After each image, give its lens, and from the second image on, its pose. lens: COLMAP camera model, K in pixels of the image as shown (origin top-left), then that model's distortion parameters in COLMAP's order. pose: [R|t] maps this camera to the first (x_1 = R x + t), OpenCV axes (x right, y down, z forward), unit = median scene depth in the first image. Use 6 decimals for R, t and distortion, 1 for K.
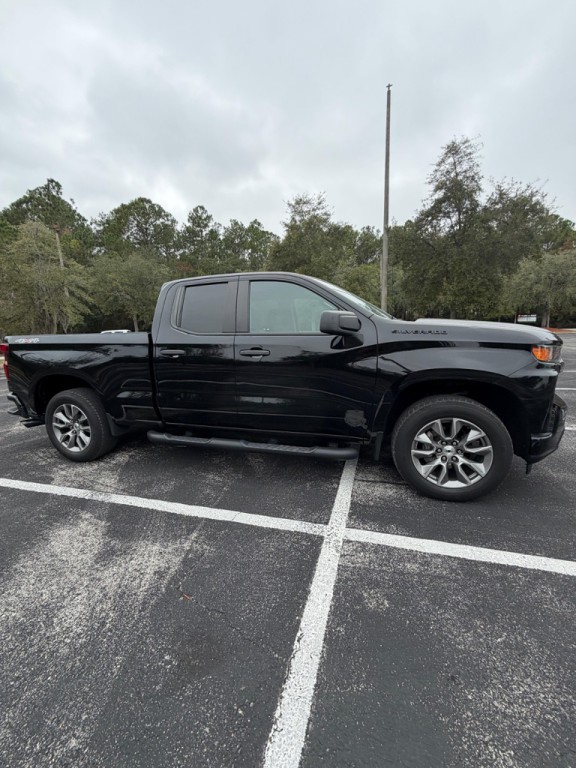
lens RADIAL K [[305.8, 0, 288.0], [0, 305.8, 384.0], [0, 0, 1]] dist [-0.000585, 0.000108]
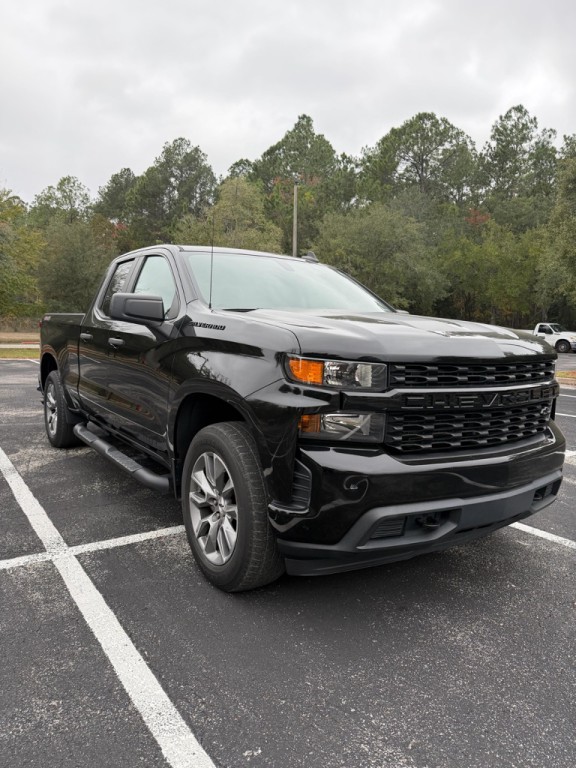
lens RADIAL K [[543.2, 0, 288.0], [0, 543.2, 384.0], [0, 0, 1]] dist [-0.000489, 0.000249]
pose [[0.776228, 0.117935, -0.619324, 1.196332], [-0.157757, 0.987430, -0.009693, -0.040104], [0.610396, 0.105227, 0.785076, 0.137123]]
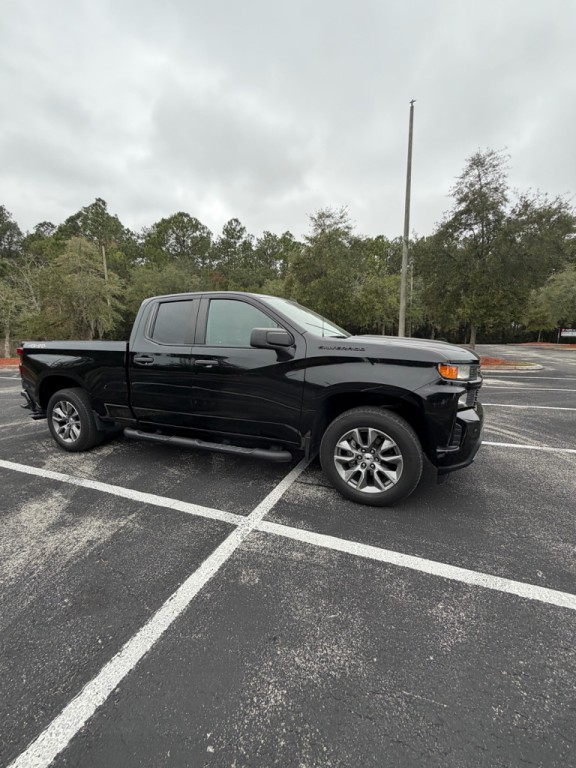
lens RADIAL K [[305.8, 0, 288.0], [0, 305.8, 384.0], [0, 0, 1]] dist [-0.000585, 0.000108]
pose [[0.994589, 0.037298, -0.096962, 0.306285], [-0.039927, 0.998882, -0.025320, -0.004966], [0.095910, 0.029054, 0.994966, -0.101754]]
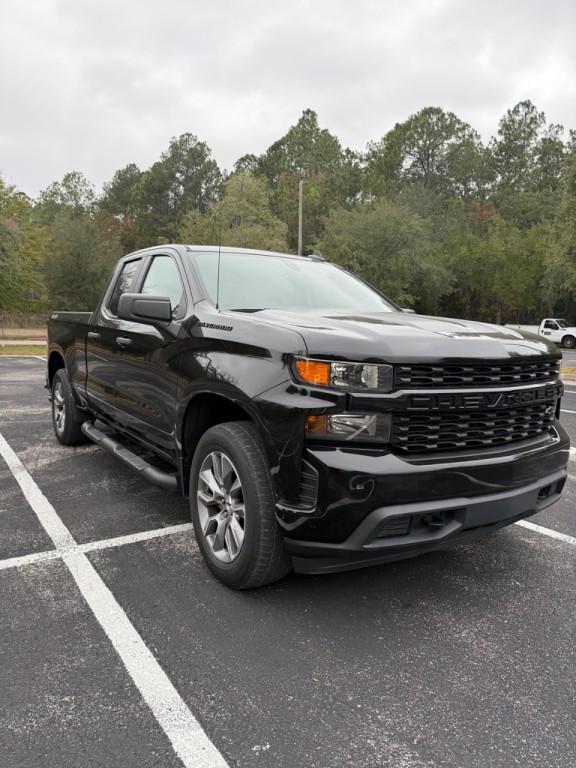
lens RADIAL K [[543.1, 0, 291.4], [0, 543.1, 384.3], [0, 0, 1]] dist [0.000714, -0.000629]
pose [[0.774054, 0.122668, -0.621122, 1.202714], [-0.156835, 0.987625, -0.000400, -0.055382], [0.613387, 0.097723, 0.783714, 0.117390]]
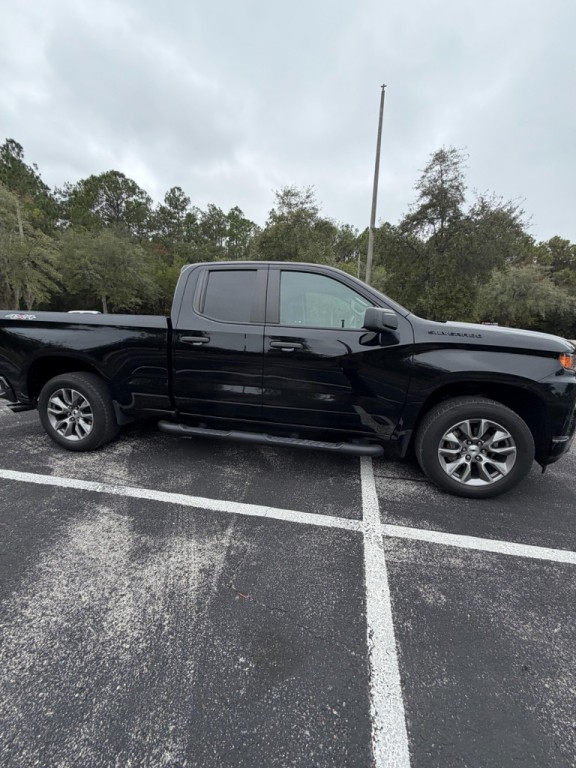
lens RADIAL K [[305.8, 0, 288.0], [0, 305.8, 384.0], [0, 0, 1]] dist [-0.000585, 0.000108]
pose [[0.994270, 0.045355, 0.096795, -0.191458], [-0.047392, 0.998698, 0.018852, 0.003340], [-0.095814, -0.023331, 0.995126, 0.026461]]
